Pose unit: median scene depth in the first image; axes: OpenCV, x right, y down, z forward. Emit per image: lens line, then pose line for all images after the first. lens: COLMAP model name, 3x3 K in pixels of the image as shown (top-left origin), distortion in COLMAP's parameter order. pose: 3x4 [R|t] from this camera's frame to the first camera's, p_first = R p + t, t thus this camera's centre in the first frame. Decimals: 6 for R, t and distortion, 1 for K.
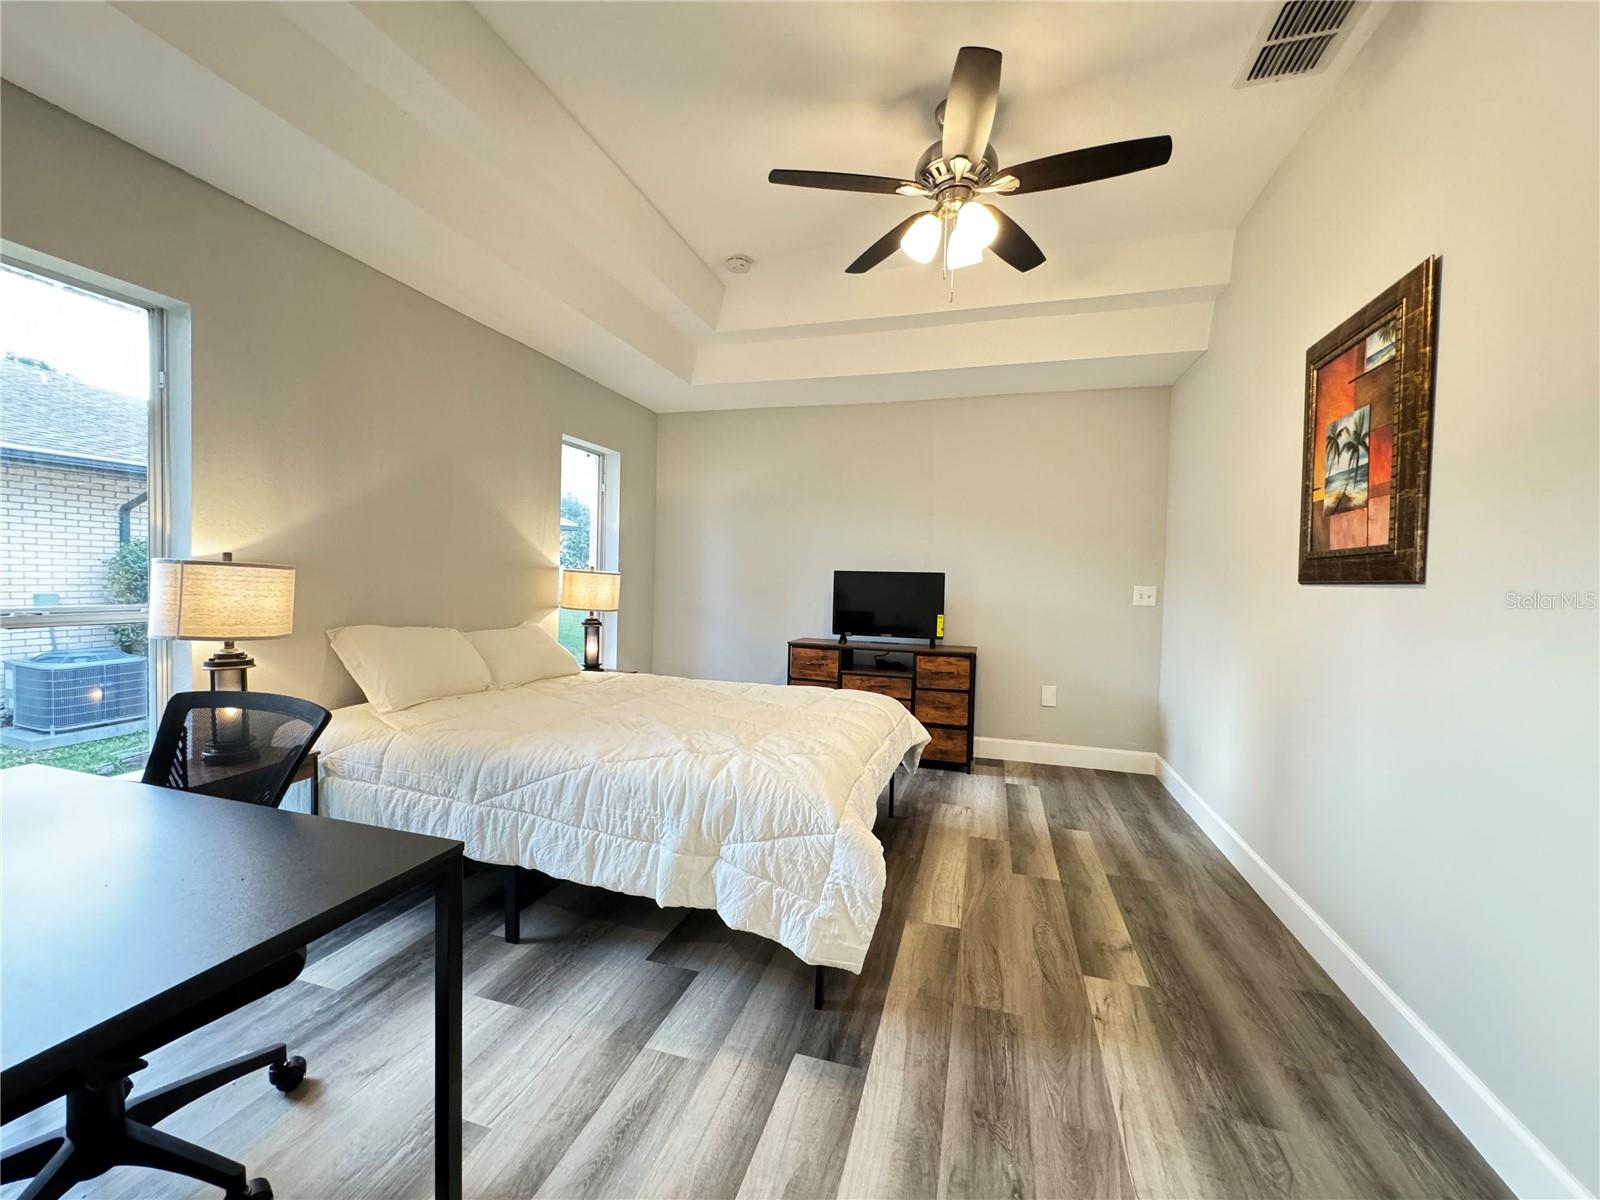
lens RADIAL K [[640.6, 0, 804.0], [0, 640.6, 591.6], [0, 0, 1]] dist [-0.001597, 0.000403]
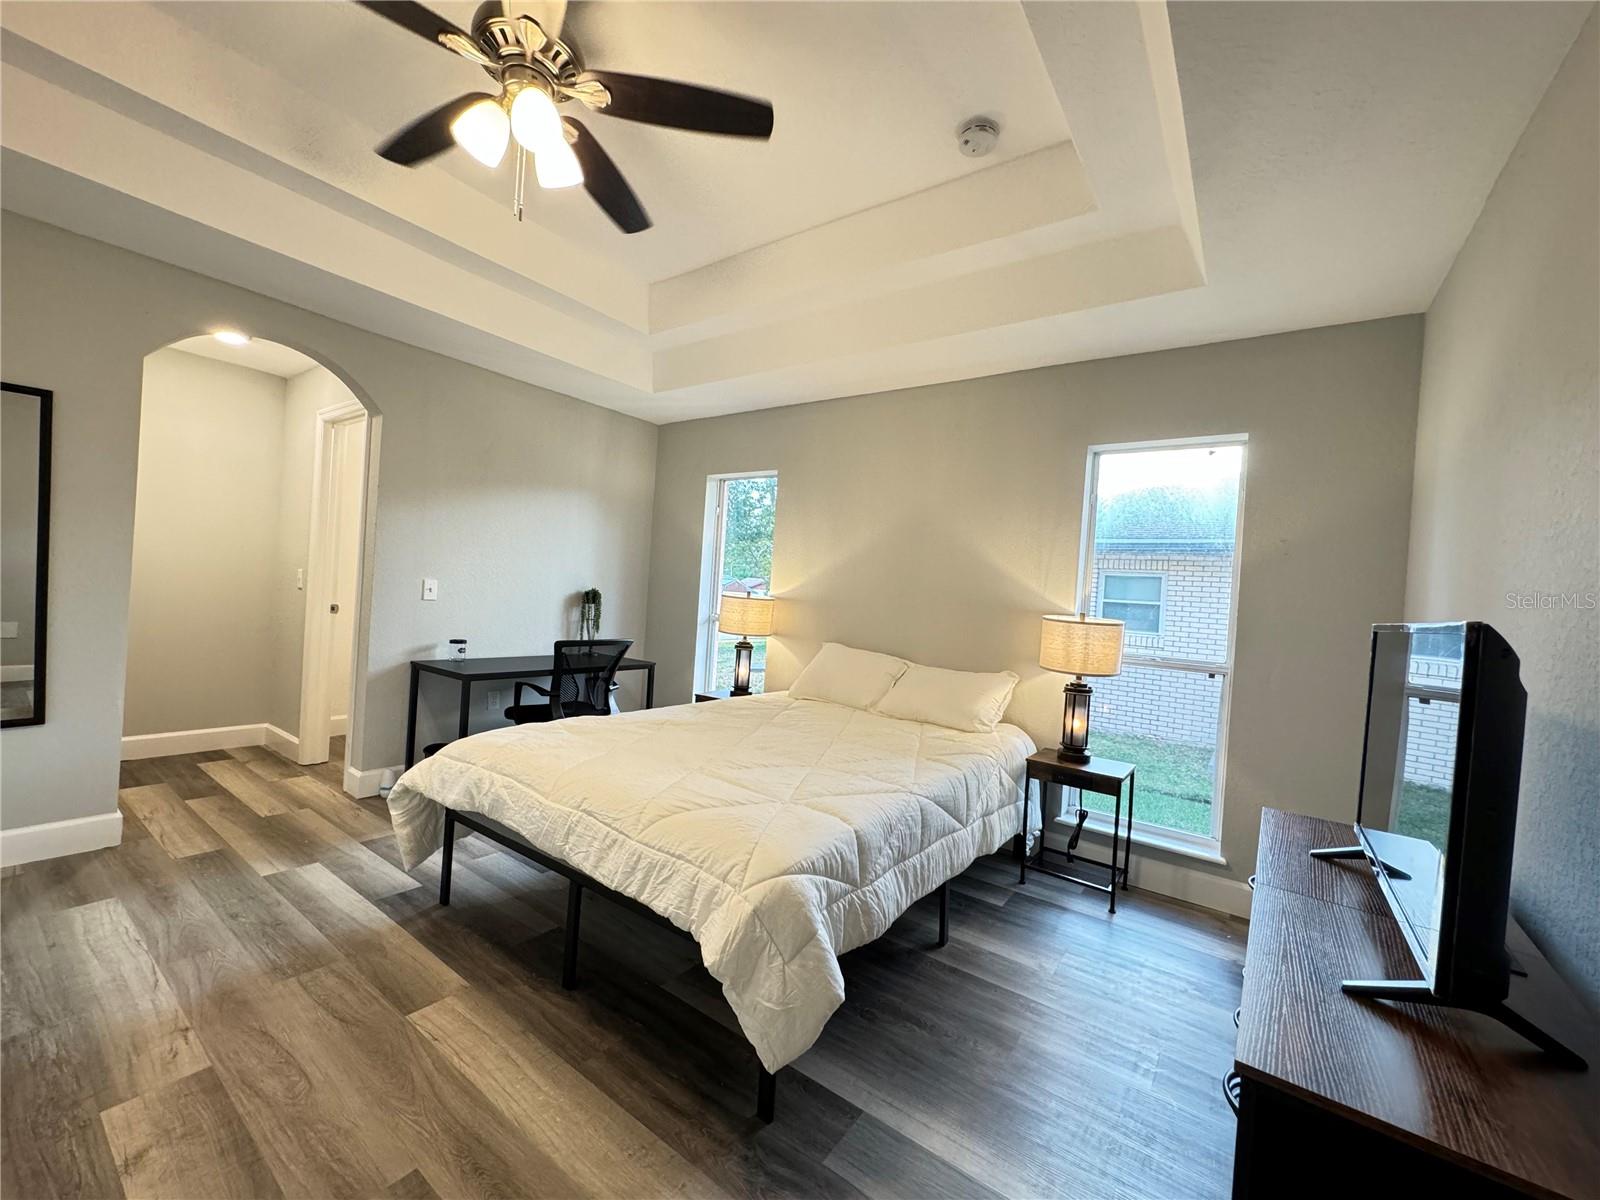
lens RADIAL K [[640.6, 0, 788.2], [0, 640.6, 601.7], [0, 0, 1]] dist [-0.001597, 0.000403]
pose [[-0.341957, -0.025507, -0.939370, 0.911412], [-0.089850, 0.995939, 0.005664, -0.038184], [0.935411, 0.086339, -0.342860, 1.811591]]
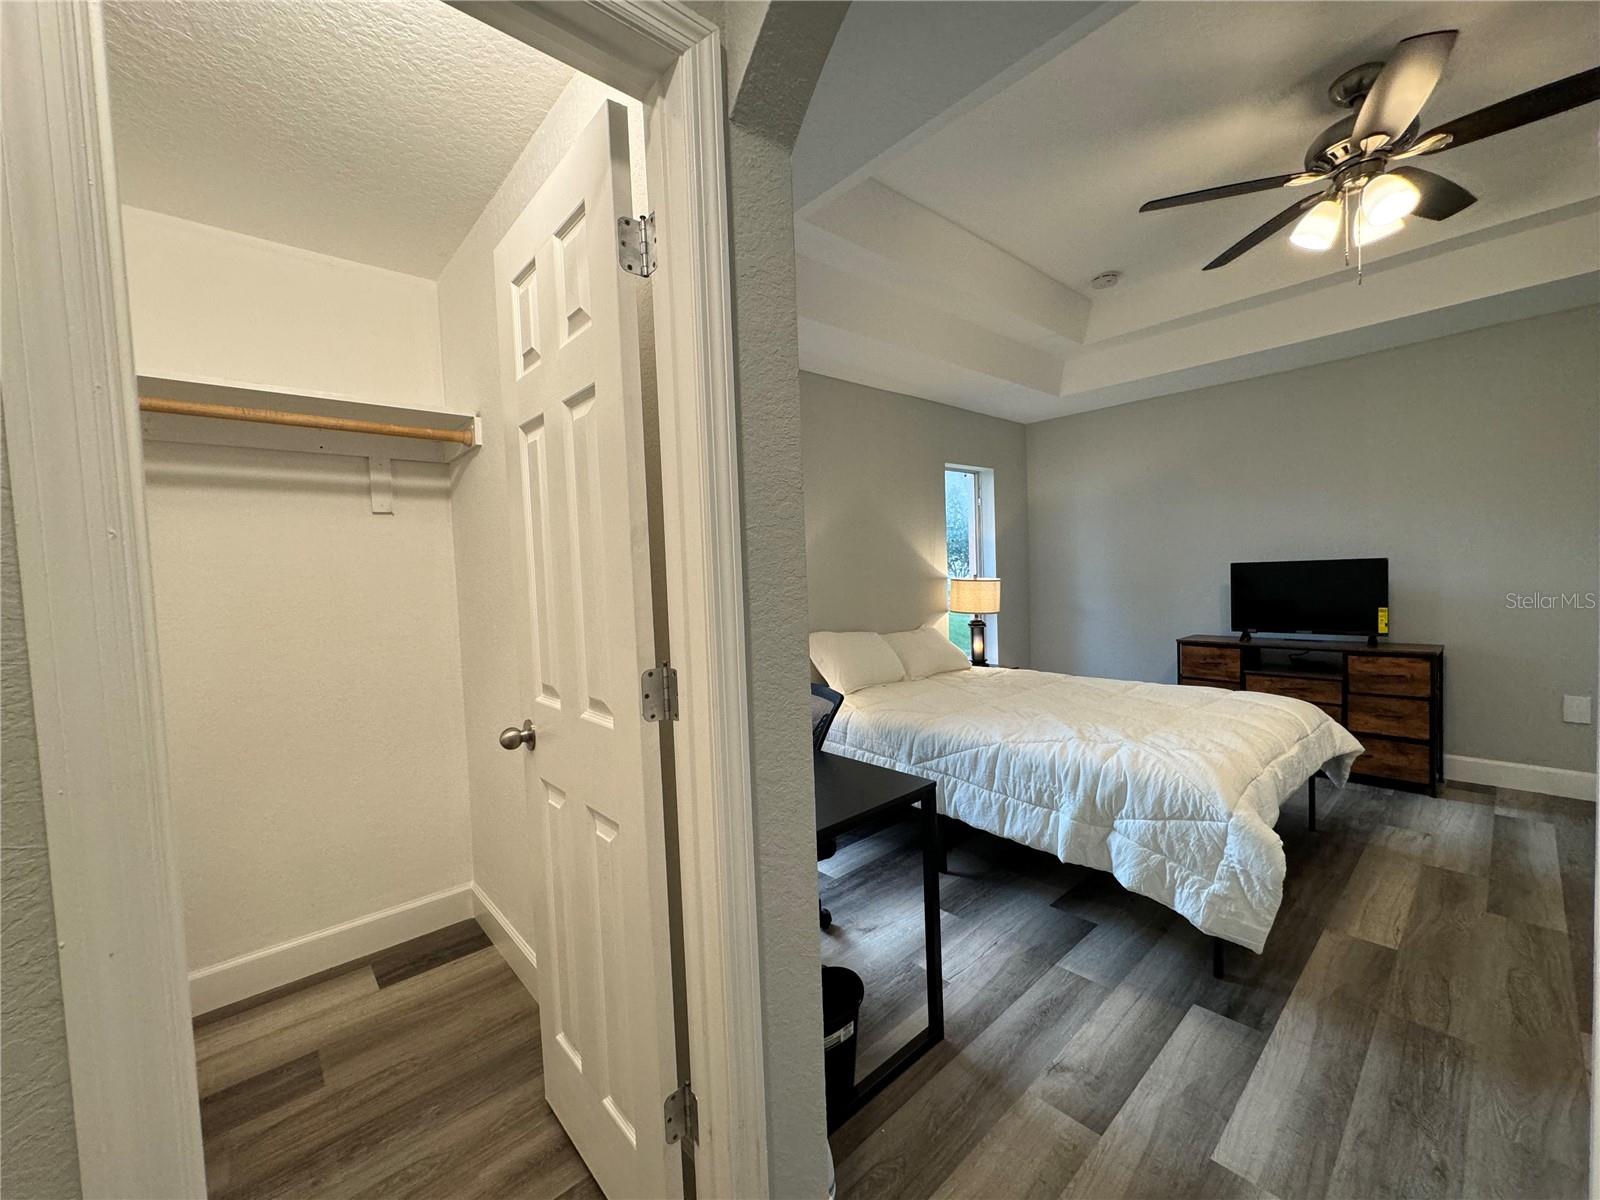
lens RADIAL K [[640.6, 0, 798.9], [0, 640.6, 600.7], [0, 0, 1]] dist [-0.001597, 0.000403]
pose [[0.845586, -0.035303, -0.532671, 0.019889], [0.050359, 0.998636, 0.013756, -0.048451], [0.531459, -0.038457, 0.846211, -0.265758]]
